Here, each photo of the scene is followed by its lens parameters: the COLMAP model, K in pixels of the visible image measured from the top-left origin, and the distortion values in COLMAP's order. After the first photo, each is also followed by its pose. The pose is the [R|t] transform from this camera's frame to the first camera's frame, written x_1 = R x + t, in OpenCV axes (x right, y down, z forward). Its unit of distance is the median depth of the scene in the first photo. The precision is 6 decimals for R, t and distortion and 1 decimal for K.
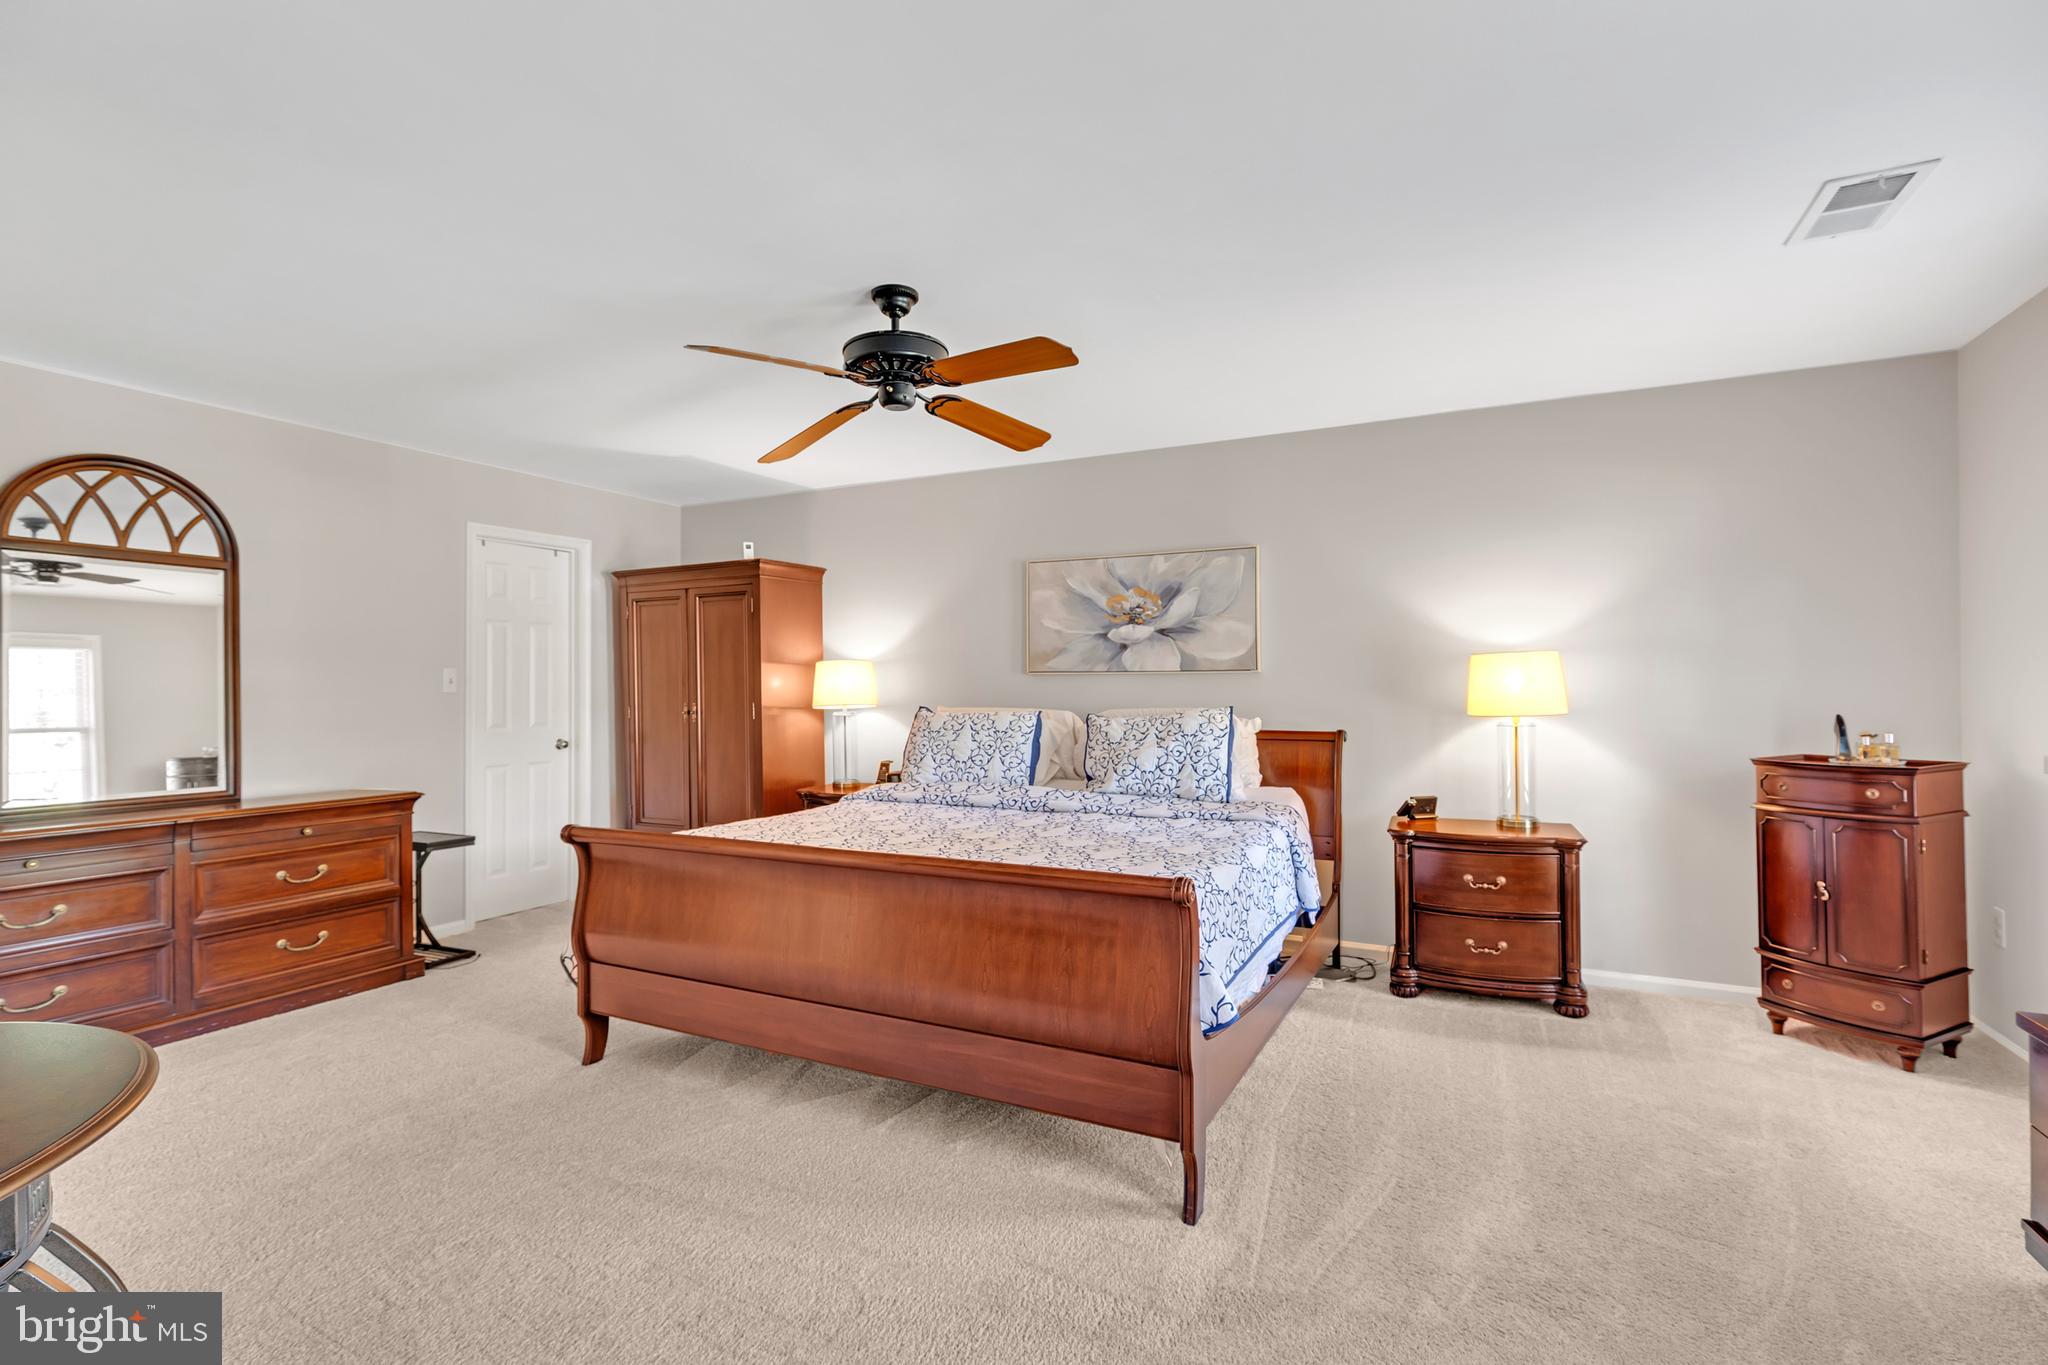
lens RADIAL K [[933.2, 0, 1015.3], [0, 933.2, 675.8], [0, 0, 1]] dist [0.003283, 0.000292]
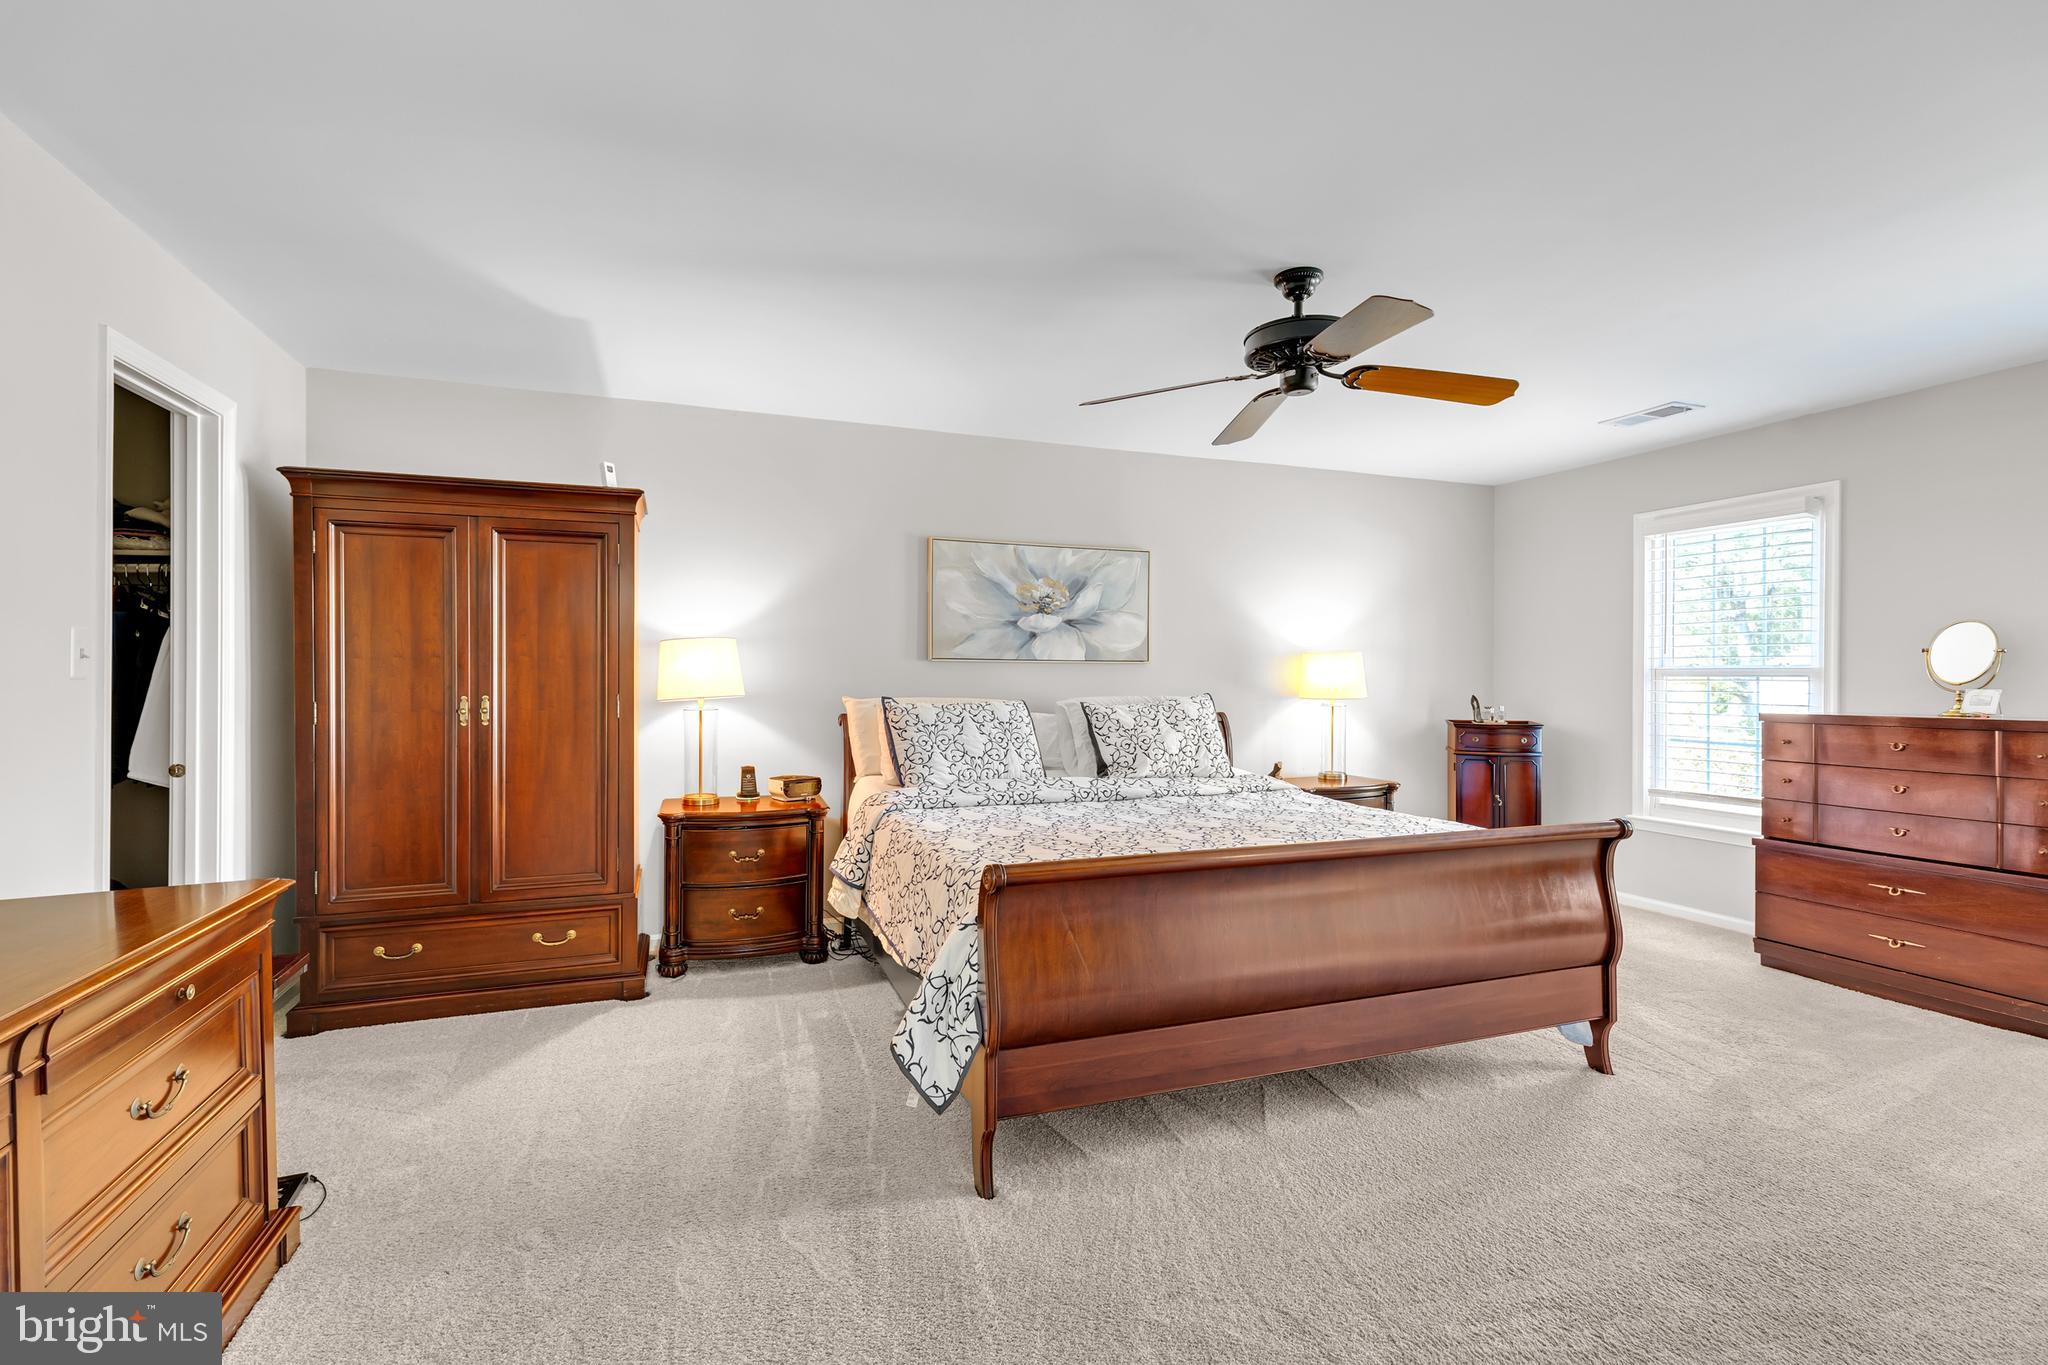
lens RADIAL K [[933.2, 0, 1015.7], [0, 933.2, 687.9], [0, 0, 1]] dist [0.003283, 0.000292]
pose [[0.681715, -0.004333, 0.731605, -0.645154], [-0.015703, 0.999665, 0.020554, 0.005233], [-0.731449, -0.025501, 0.681419, 0.334442]]
